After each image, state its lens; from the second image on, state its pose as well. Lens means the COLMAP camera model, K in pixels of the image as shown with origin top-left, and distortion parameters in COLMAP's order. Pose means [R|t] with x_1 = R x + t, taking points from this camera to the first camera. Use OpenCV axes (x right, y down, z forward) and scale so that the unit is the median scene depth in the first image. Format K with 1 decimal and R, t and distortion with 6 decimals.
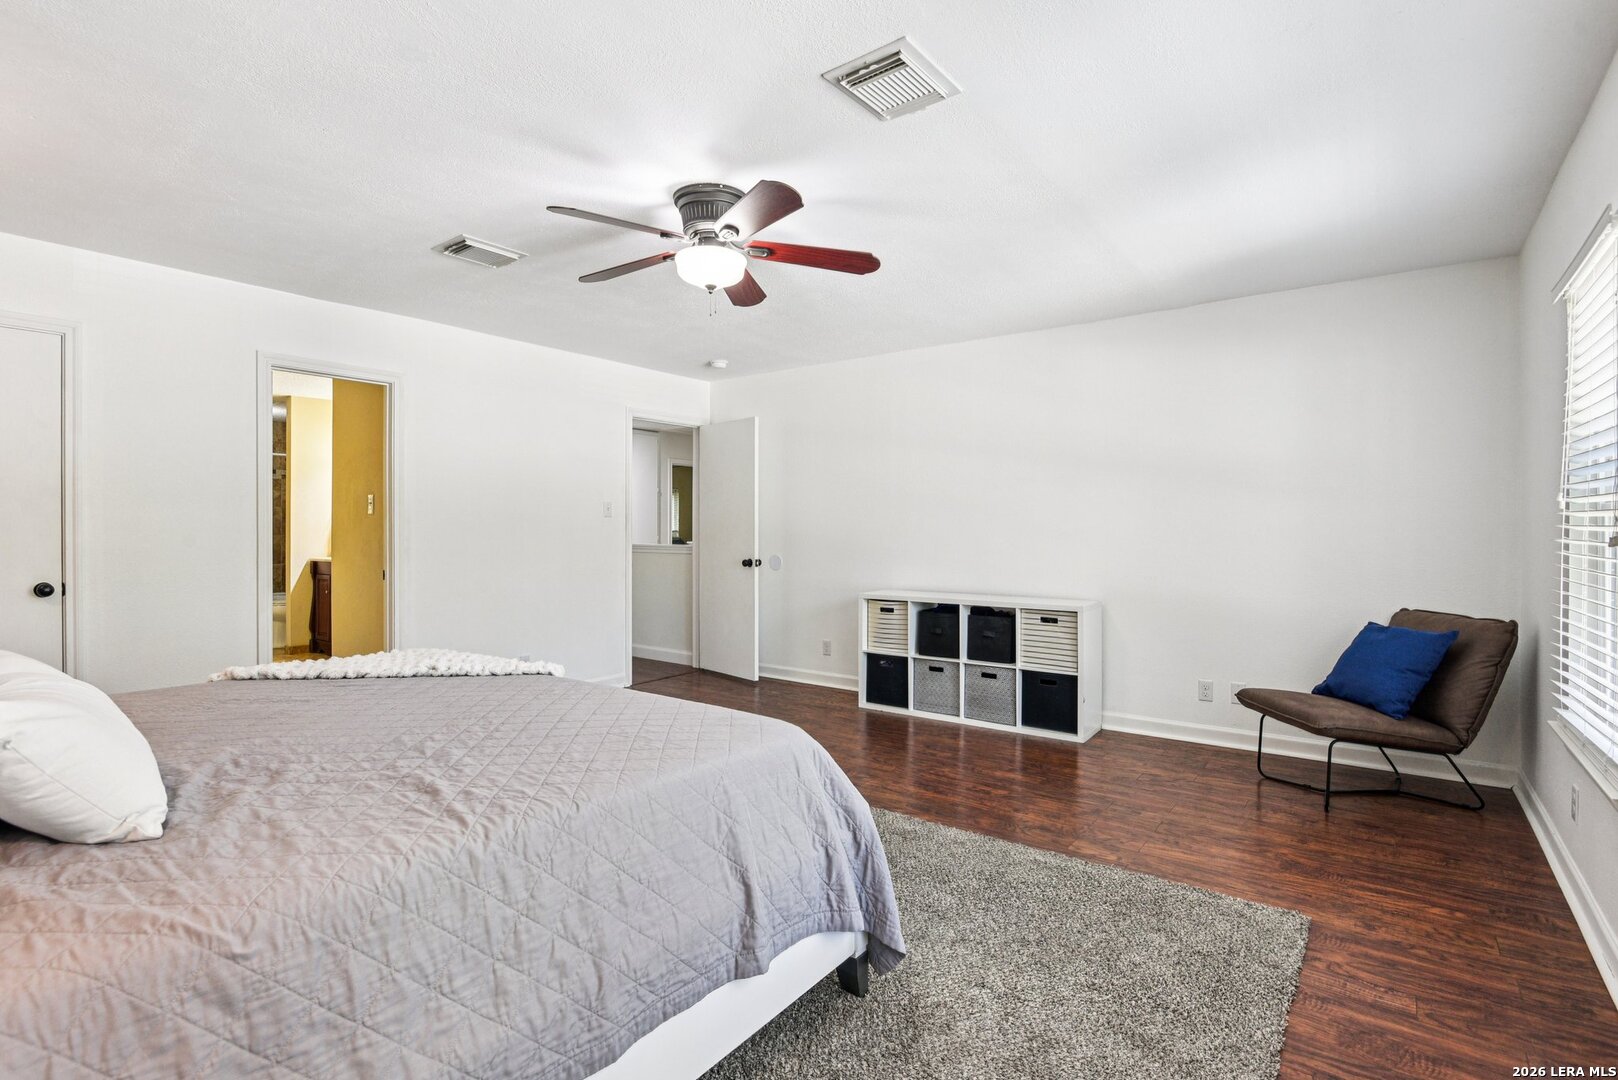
lens RADIAL K [[763.5, 0, 810.2], [0, 763.5, 534.0], [0, 0, 1]] dist [-0.011059, -0.003423]
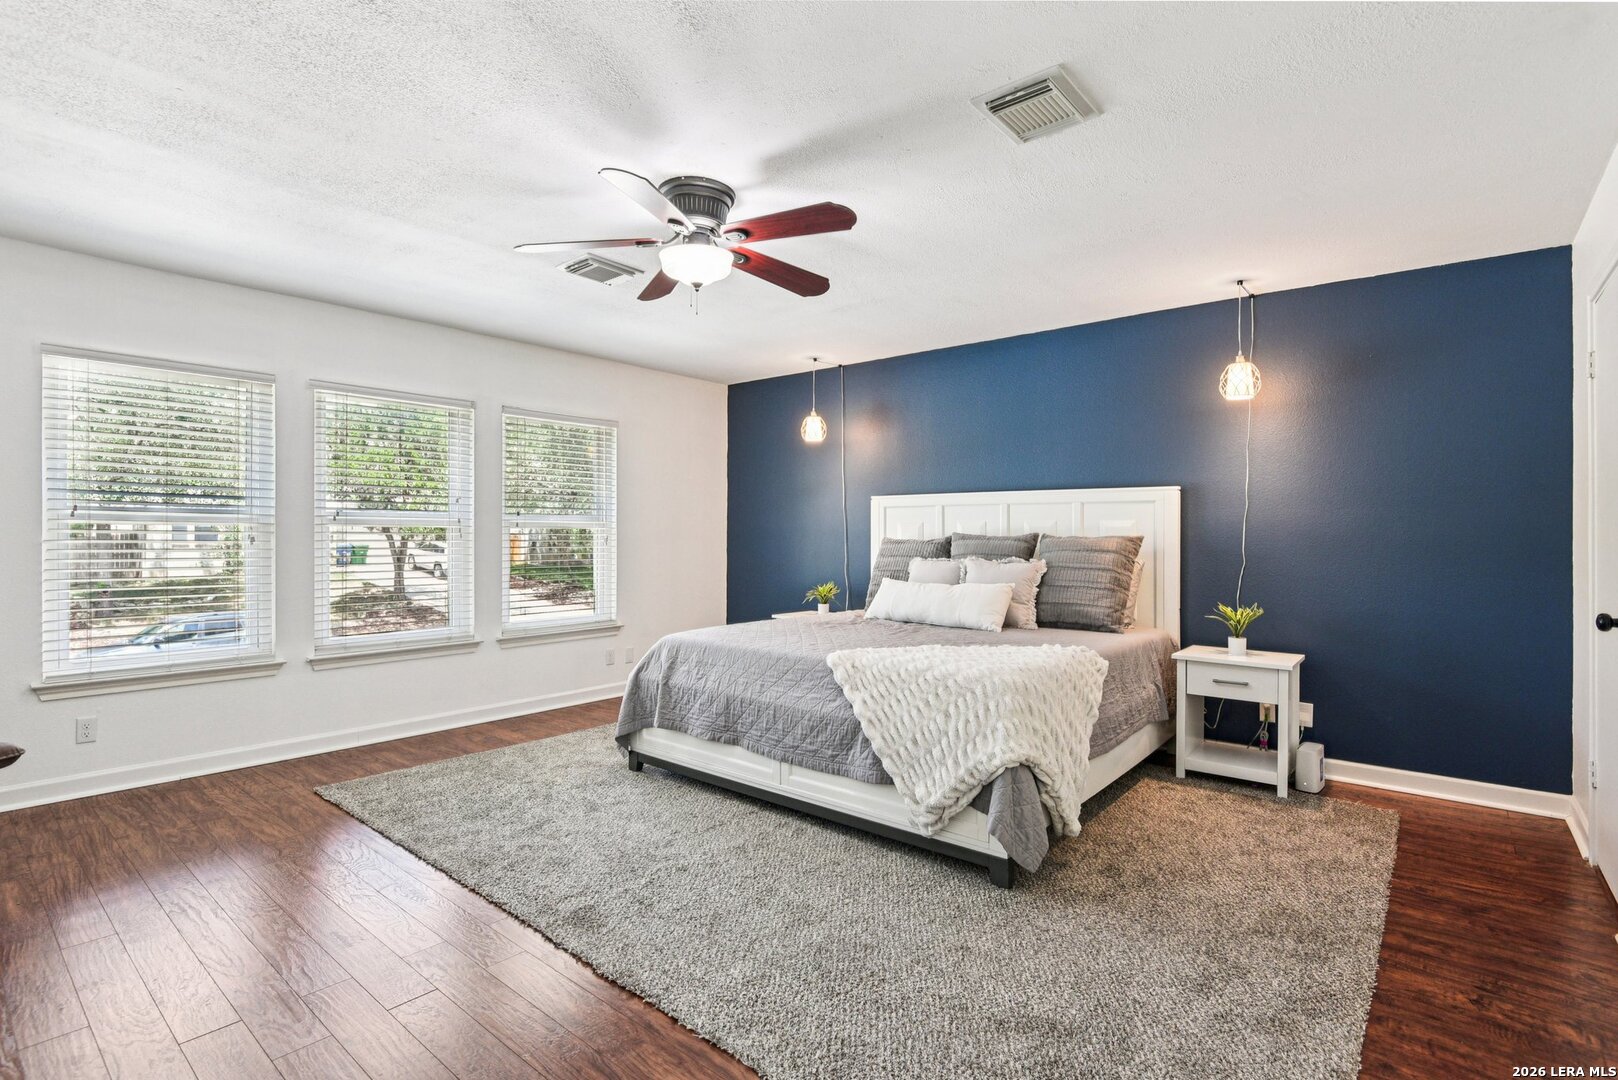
lens RADIAL K [[763.5, 0, 808.6], [0, 763.5, 540.4], [0, 0, 1]] dist [-0.011059, -0.003423]
pose [[-0.999212, 0.001257, 0.039662, -0.381282], [0.001639, 0.999953, 0.009597, -0.004655], [-0.039648, 0.009654, -0.999167, 2.380697]]
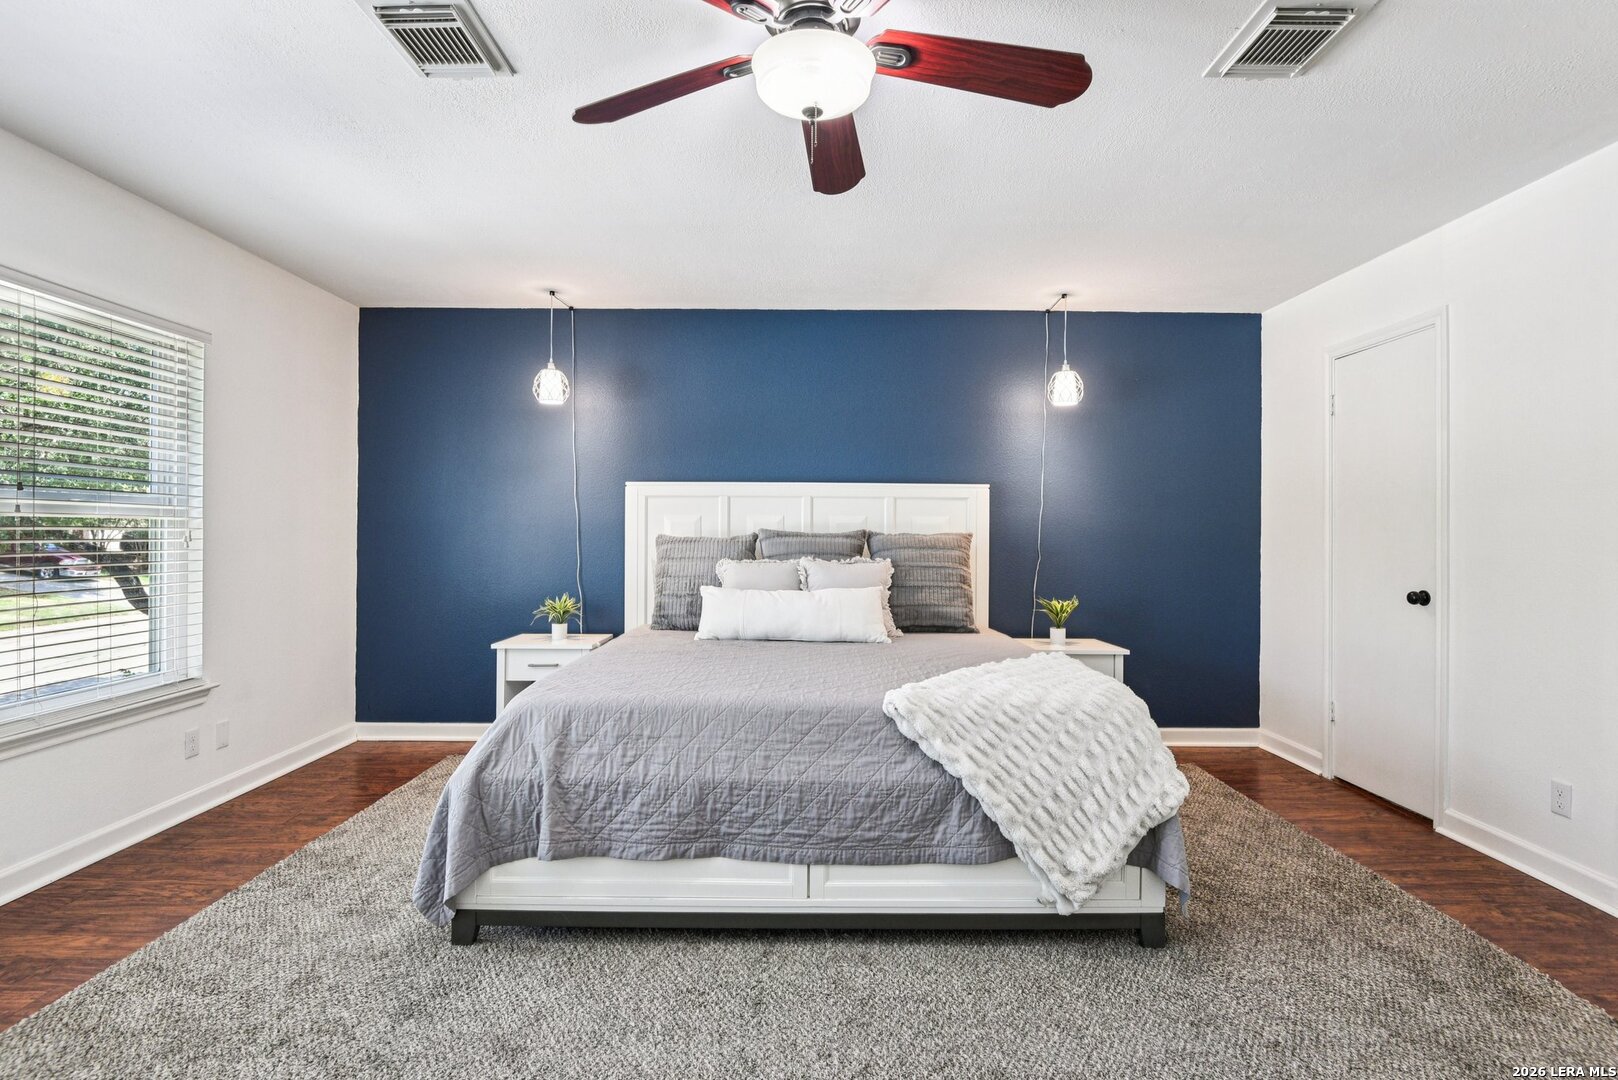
lens RADIAL K [[763.5, 0, 807.4], [0, 763.5, 537.9], [0, 0, 1]] dist [-0.011059, -0.003423]
pose [[-0.796561, 0.005011, -0.604537, 0.276044], [-0.002453, 0.999931, 0.011521, -0.004395], [0.604553, 0.010660, -0.796493, 1.762899]]
